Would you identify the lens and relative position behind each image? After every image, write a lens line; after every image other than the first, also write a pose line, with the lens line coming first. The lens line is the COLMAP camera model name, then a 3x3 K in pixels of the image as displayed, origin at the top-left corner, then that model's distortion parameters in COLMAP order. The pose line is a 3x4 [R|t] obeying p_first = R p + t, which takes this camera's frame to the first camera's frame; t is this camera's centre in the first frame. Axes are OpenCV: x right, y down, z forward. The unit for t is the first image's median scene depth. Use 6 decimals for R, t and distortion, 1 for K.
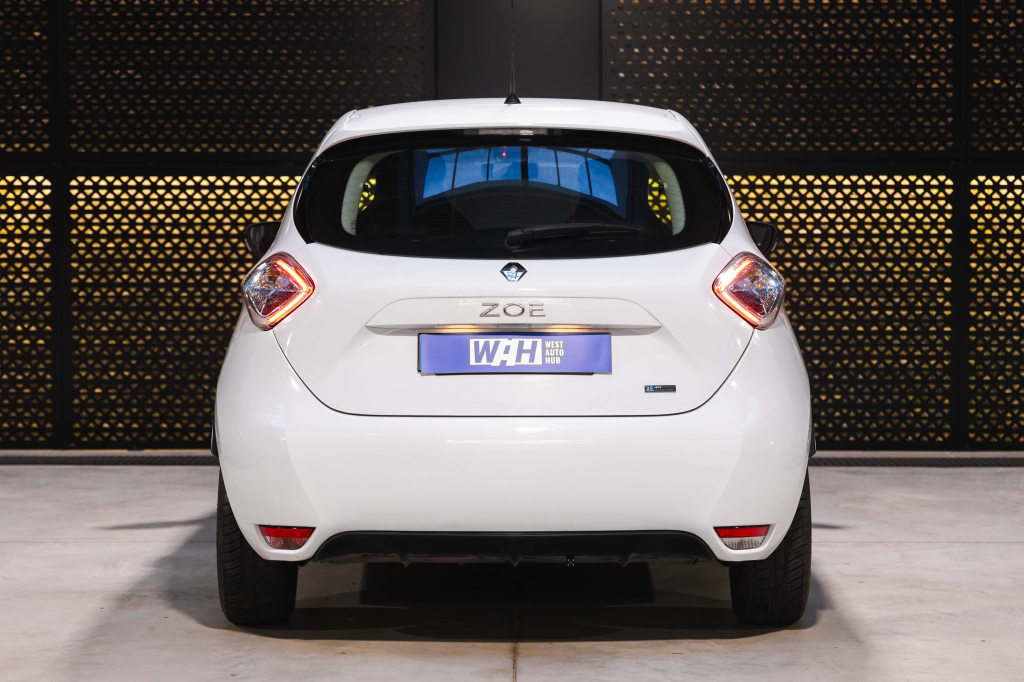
lens RADIAL K [[2331.4, 0, 511.3], [0, 2331.4, 325.3], [0, 0, 1]] dist [-0.029663, 0.000000]
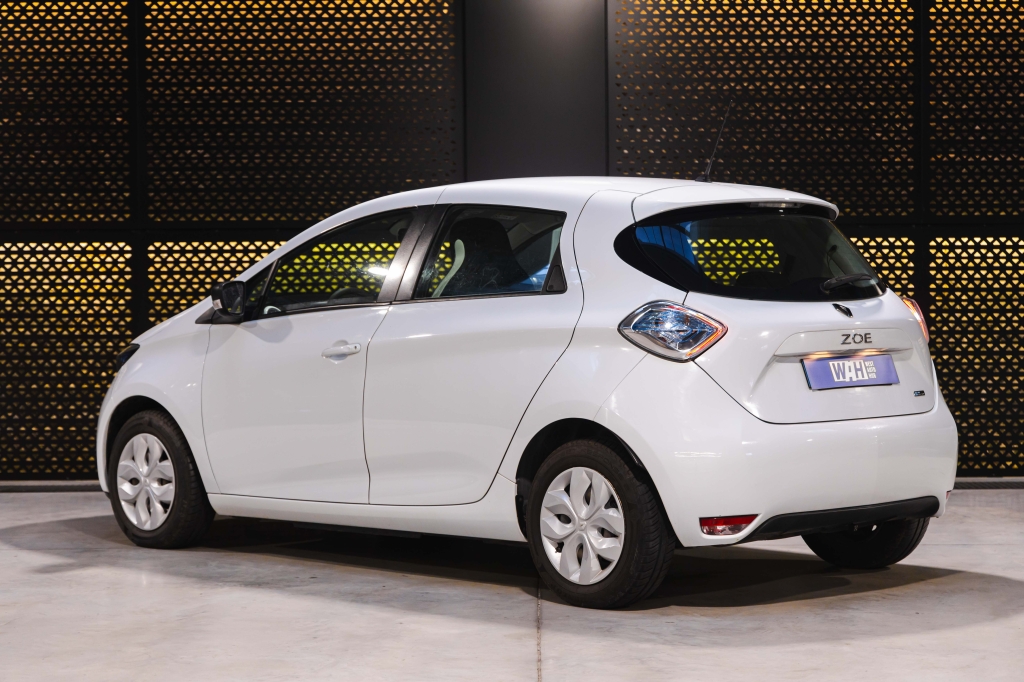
lens RADIAL K [[2331.4, 0, 511.2], [0, 2331.4, 338.8], [0, 0, 1]] dist [-0.029663, 0.000000]
pose [[0.999970, -0.005282, -0.005658, -0.003330], [0.005161, 0.999763, -0.021171, 0.009140], [0.005769, 0.021141, 0.999760, -0.151096]]
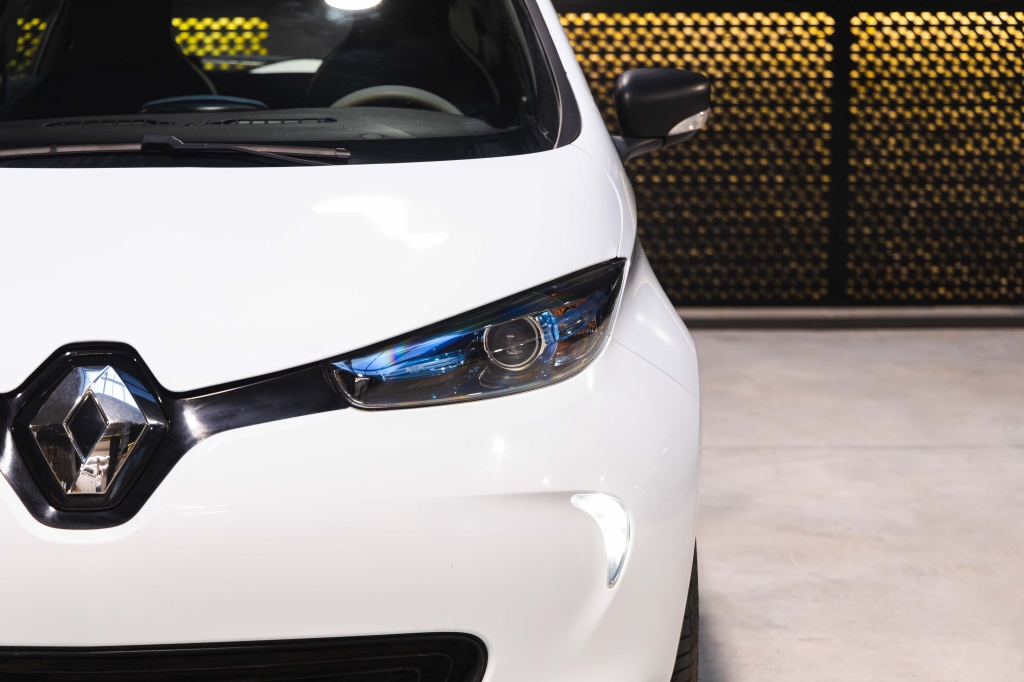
lens RADIAL K [[1912.9, 0, 512.2], [0, 1912.9, 343.4], [0, 0, 1]] dist [-0.009378, 0.000000]
pose [[0.999545, -0.008880, 0.028822, 0.038053], [0.006007, 0.995142, 0.098267, -0.008955], [-0.029555, -0.098050, 0.994743, 0.230162]]
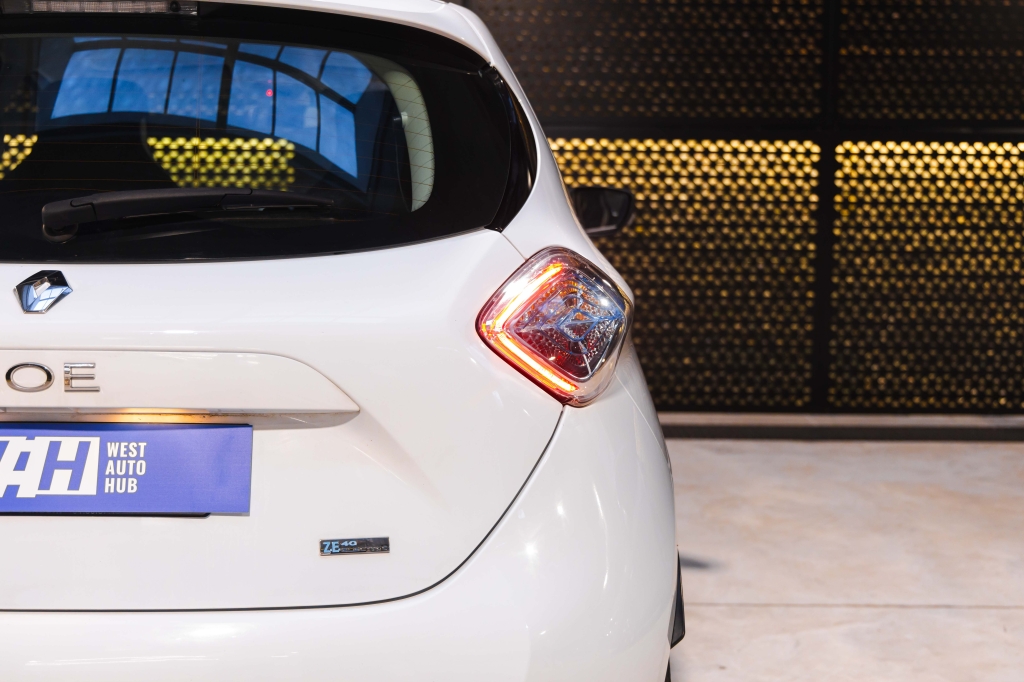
lens RADIAL K [[1424.4, 0, 508.2], [0, 1424.4, 341.5], [0, 0, 1]] dist [-0.008909, 0.000000]
pose [[0.999896, 0.007020, 0.012597, 0.048491], [-0.007821, 0.997876, 0.064667, -0.017234], [-0.012116, -0.064759, 0.997827, 0.383796]]
